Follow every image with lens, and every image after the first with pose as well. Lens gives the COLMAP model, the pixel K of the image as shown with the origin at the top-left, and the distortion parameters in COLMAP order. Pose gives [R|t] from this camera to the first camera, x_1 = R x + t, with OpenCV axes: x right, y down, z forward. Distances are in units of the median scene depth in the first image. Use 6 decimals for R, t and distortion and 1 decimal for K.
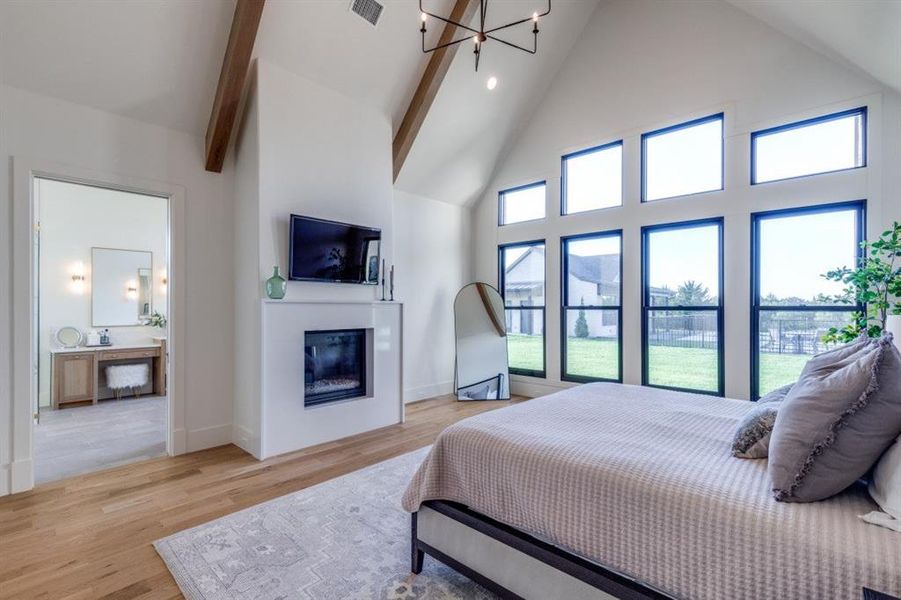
lens RADIAL K [[413.8, 0, 451.6], [0, 413.8, 309.4], [0, 0, 1]] dist [0.002903, 0.000280]
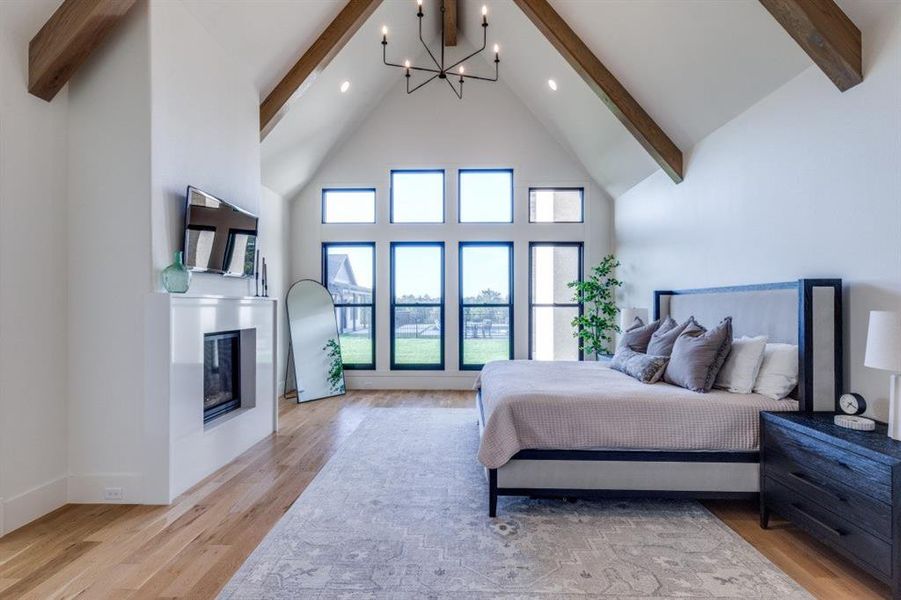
lens RADIAL K [[413.8, 0, 451.6], [0, 413.8, 309.4], [0, 0, 1]] dist [0.002903, 0.000280]
pose [[0.752569, -0.006307, 0.658483, -0.438590], [0.001814, 0.999970, 0.007505, -0.001094], [-0.658510, -0.004454, 0.752558, 0.061676]]
